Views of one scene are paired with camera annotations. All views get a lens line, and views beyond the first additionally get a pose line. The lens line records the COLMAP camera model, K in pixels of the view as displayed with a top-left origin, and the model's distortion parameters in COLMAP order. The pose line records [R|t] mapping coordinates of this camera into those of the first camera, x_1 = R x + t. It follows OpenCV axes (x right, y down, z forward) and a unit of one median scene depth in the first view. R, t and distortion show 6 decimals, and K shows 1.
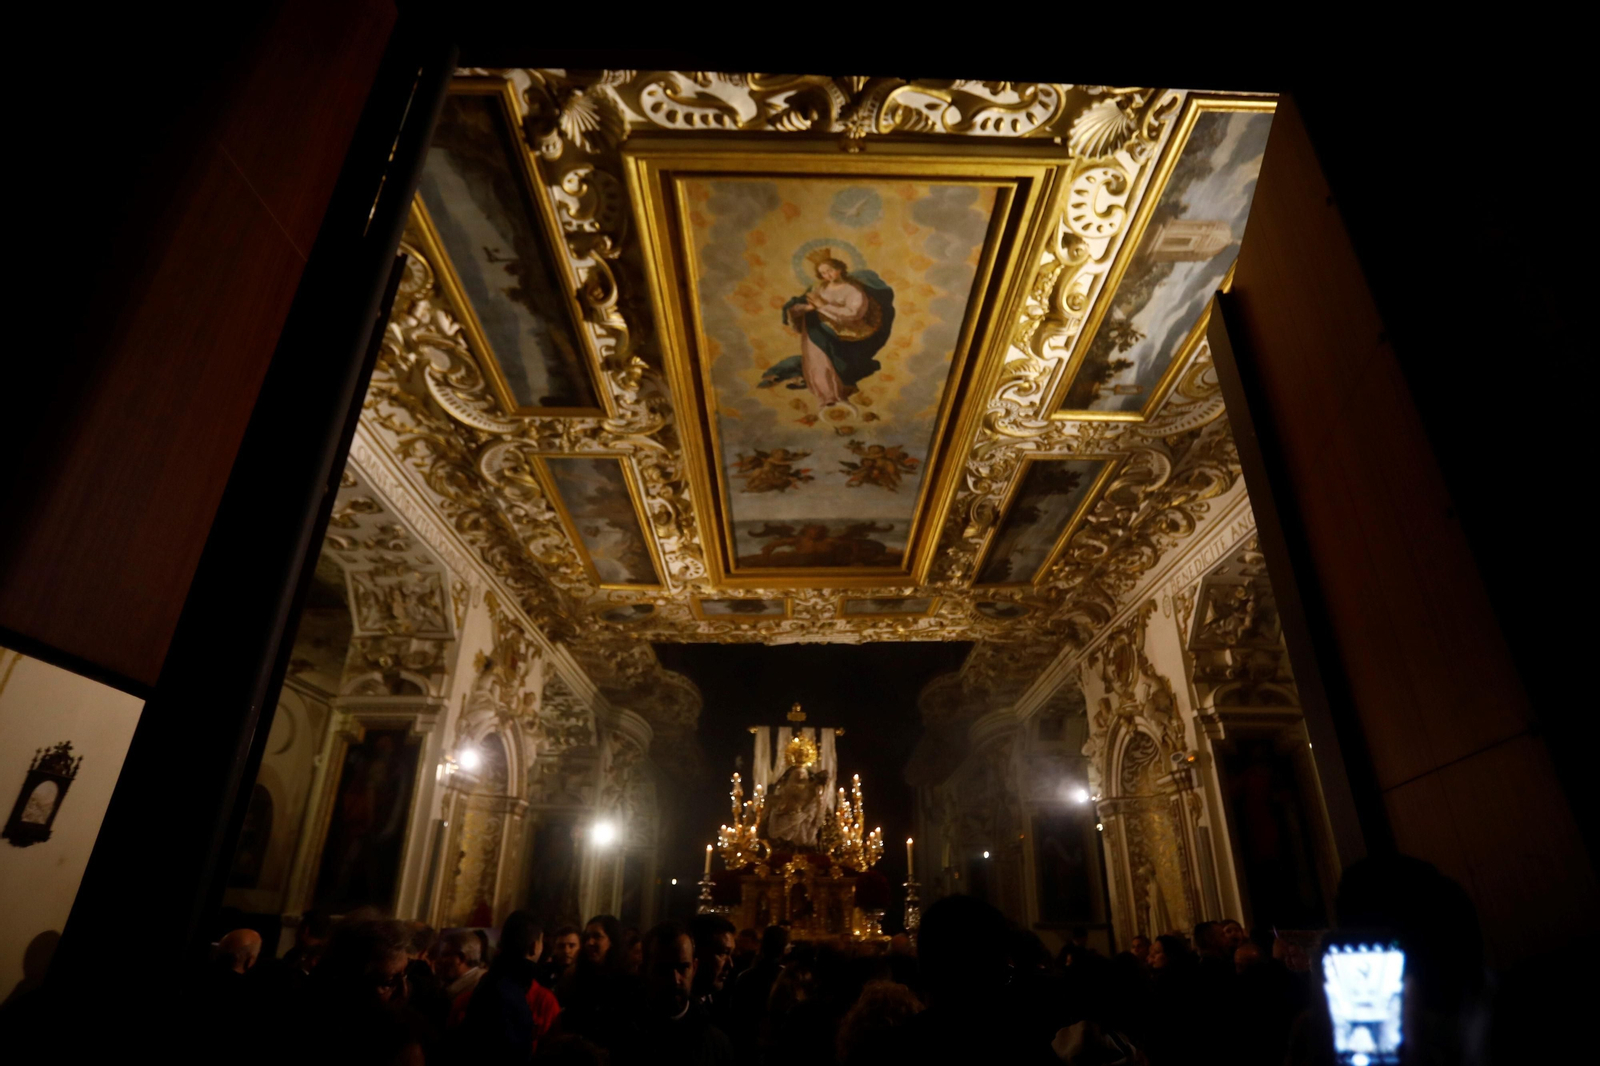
lens RADIAL K [[827.2, 0, 806.3], [0, 827.2, 541.4], [0, 0, 1]] dist [-0.048675, 0.001040]
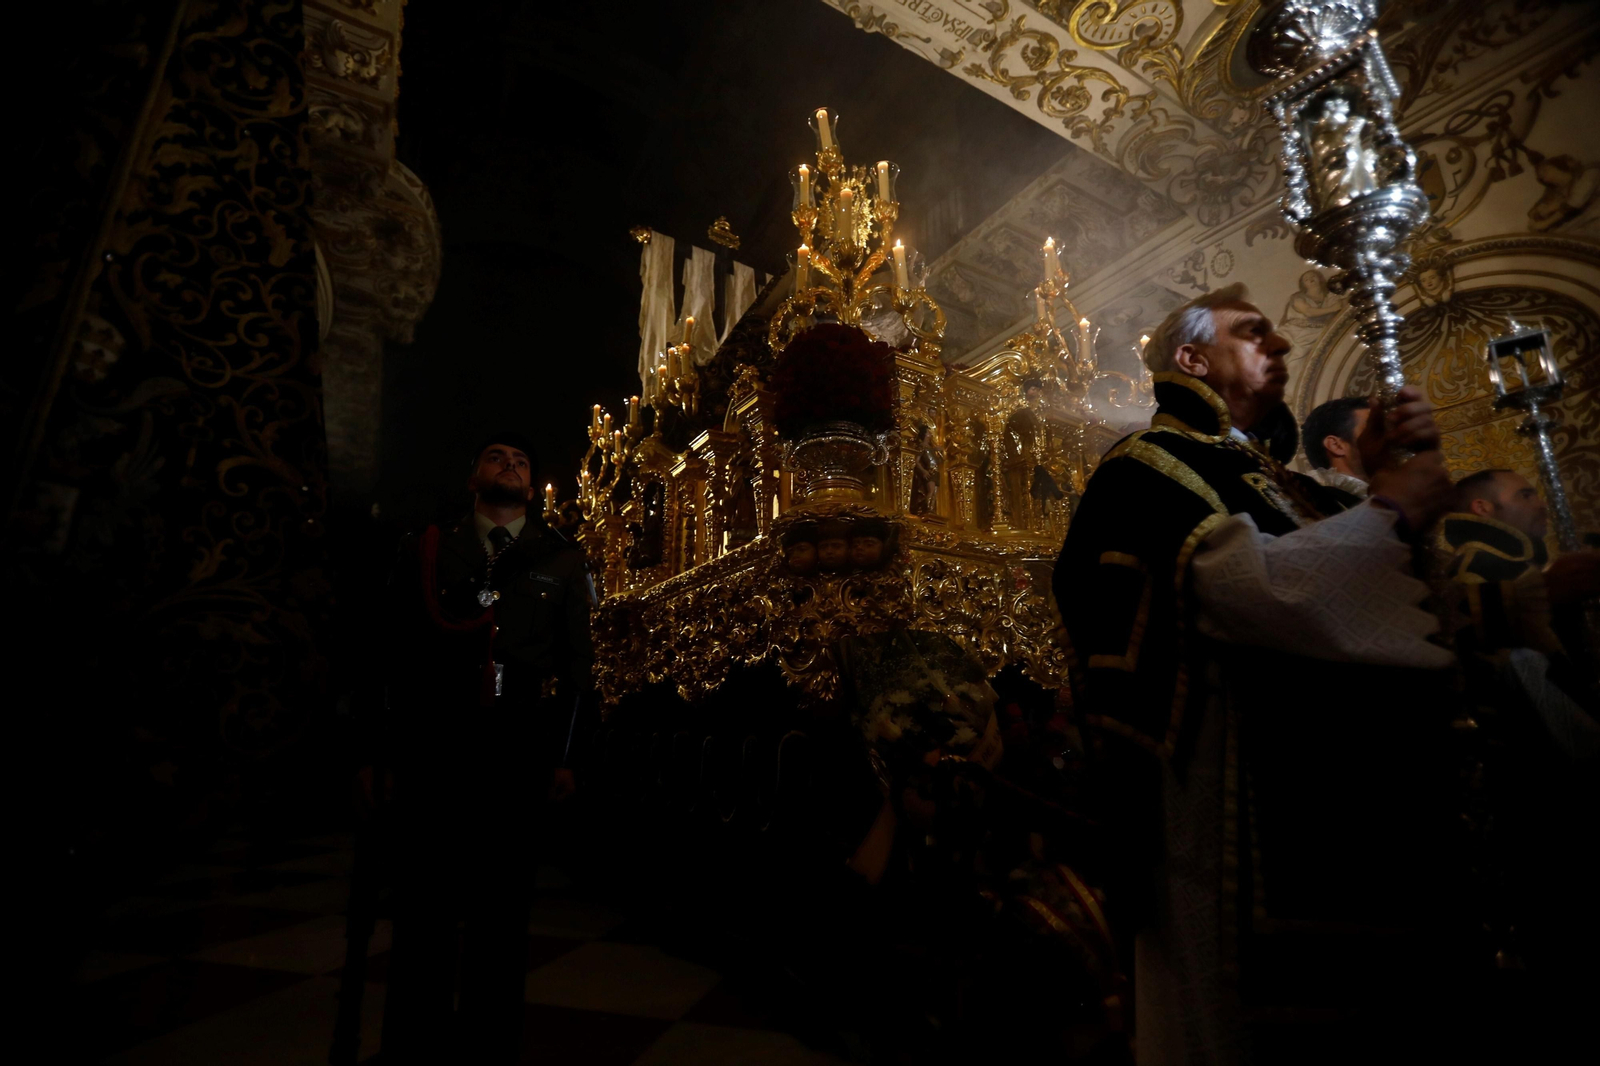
lens RADIAL K [[719.3, 0, 798.3], [0, 719.3, 534.7], [0, 0, 1]] dist [-0.065726, 0.023884]
pose [[0.866092, 0.116386, 0.486147, -0.229587], [-0.207169, 0.968639, 0.137183, 0.443316], [-0.454935, -0.219528, 0.863042, 0.771445]]
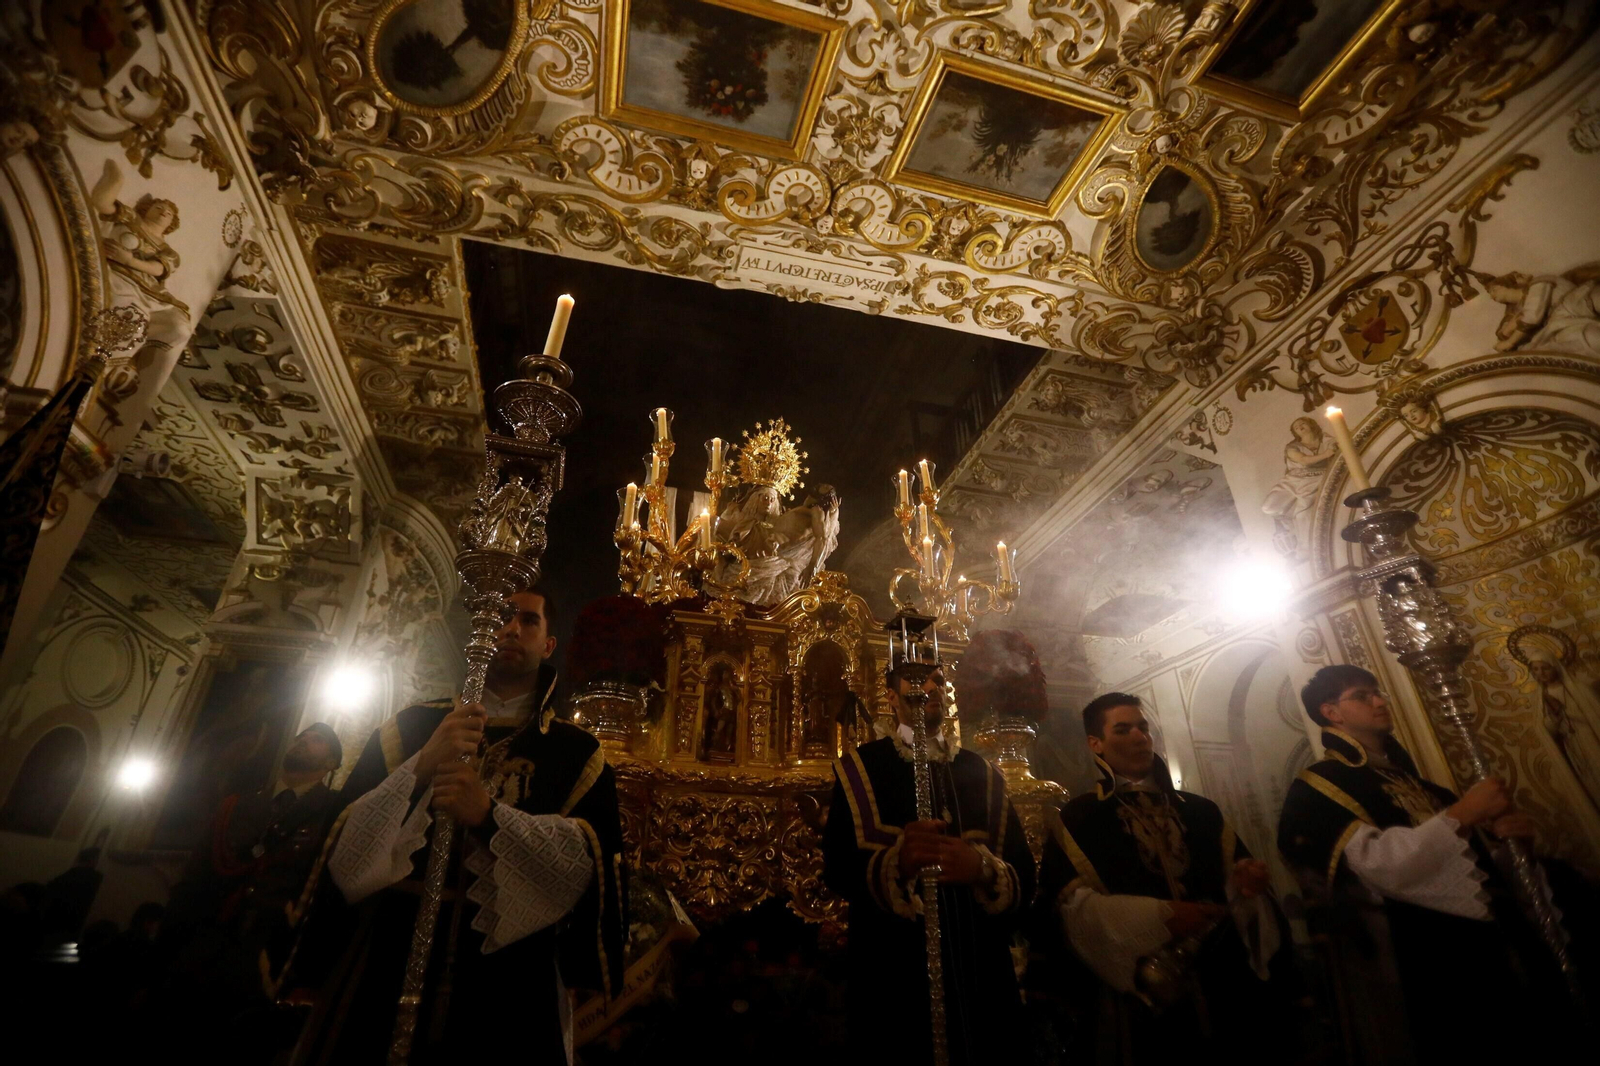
lens RADIAL K [[719.0, 0, 798.0], [0, 719.0, 536.1], [0, 0, 1]] dist [-0.065205, 0.023806]
pose [[0.967681, 0.113528, 0.225178, -0.100104], [-0.099817, 0.992440, -0.071404, 0.391783], [-0.231582, 0.046620, 0.971698, 0.682652]]
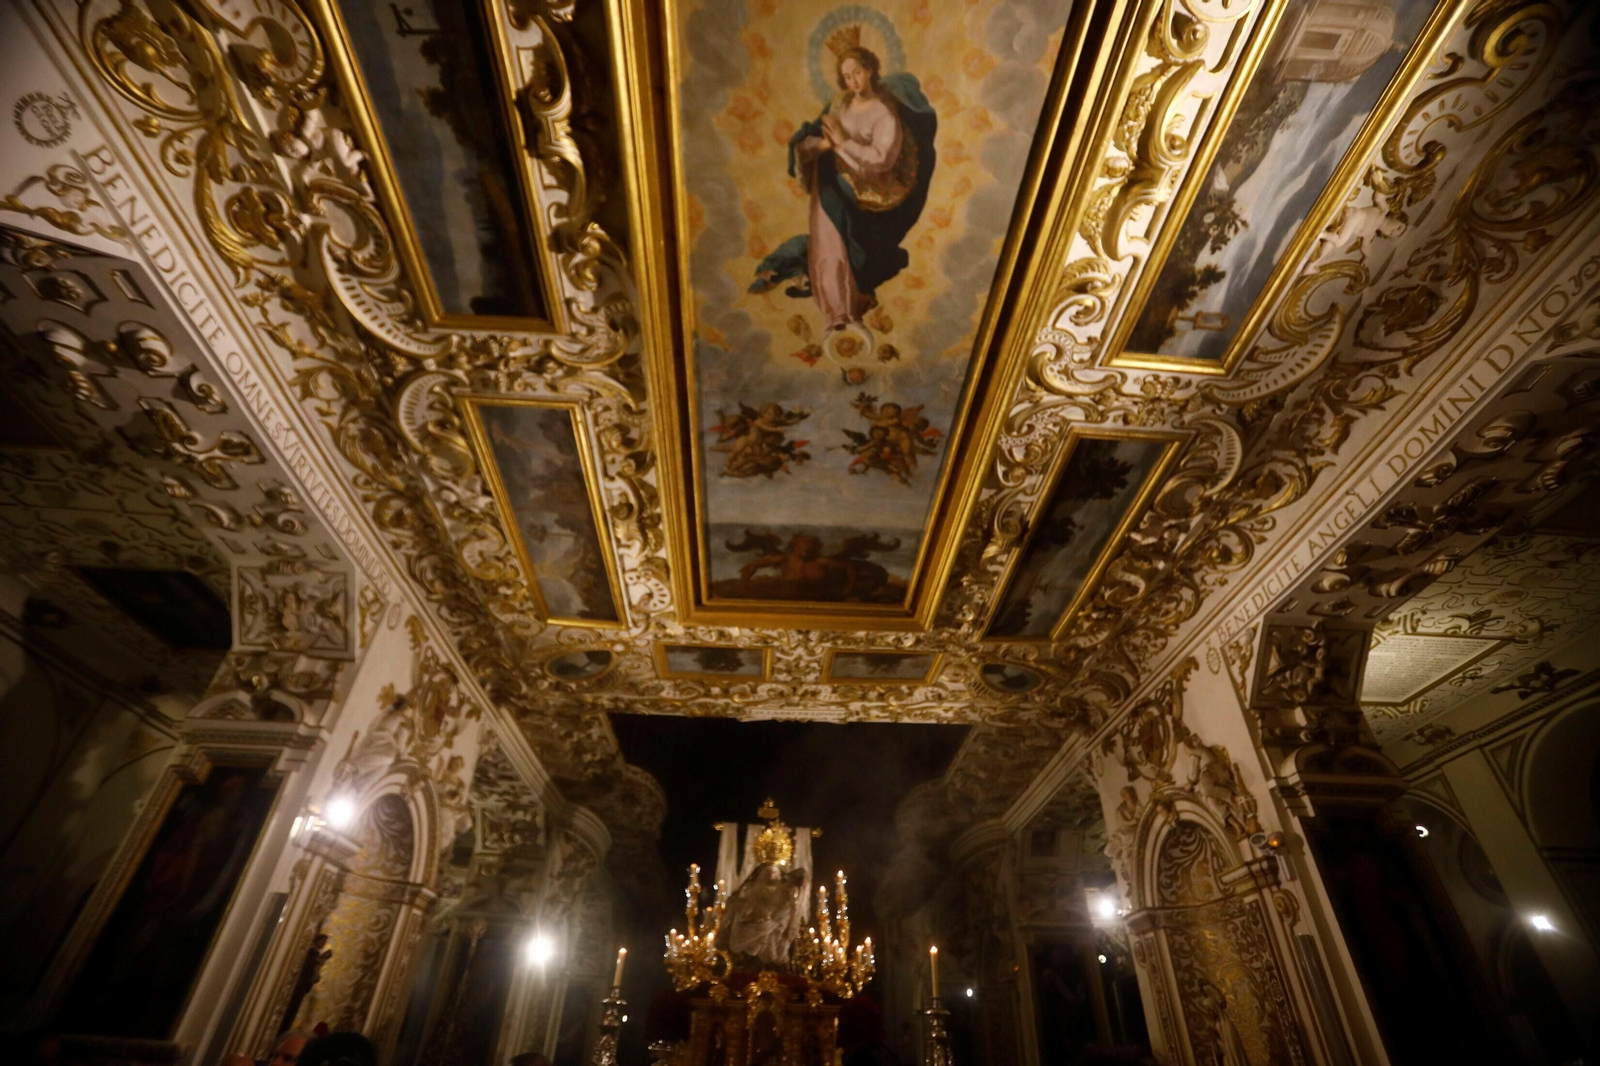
lens RADIAL K [[719.0, 0, 802.5], [0, 719.0, 541.9], [0, 0, 1]] dist [-0.065205, 0.023806]
pose [[0.998743, 0.043554, 0.024790, -0.009925], [-0.037212, 0.975844, -0.215275, 0.126773], [-0.033567, 0.214082, 0.976239, 0.261561]]
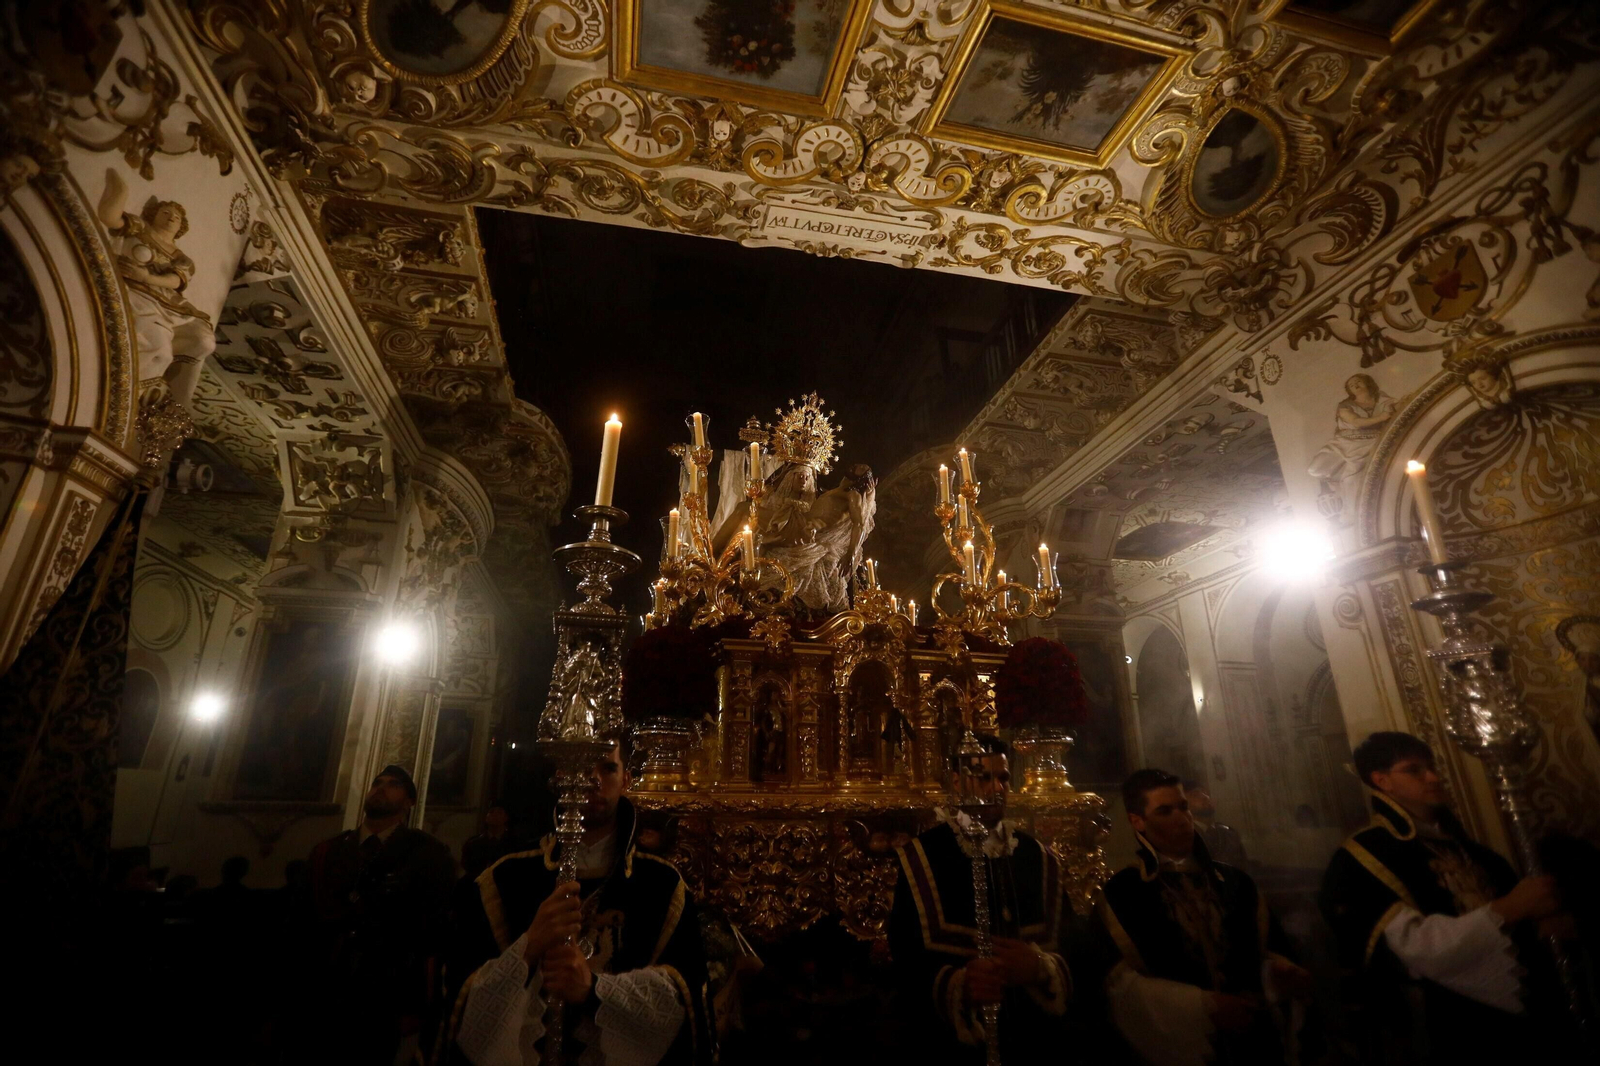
lens RADIAL K [[719.3, 0, 797.5], [0, 719.3, 534.3], [0, 0, 1]] dist [-0.065726, 0.023884]
pose [[0.976030, 0.065054, 0.207686, -0.114687], [-0.080809, 0.994388, 0.068289, 0.336907], [-0.202078, -0.083435, 0.975809, 0.686937]]
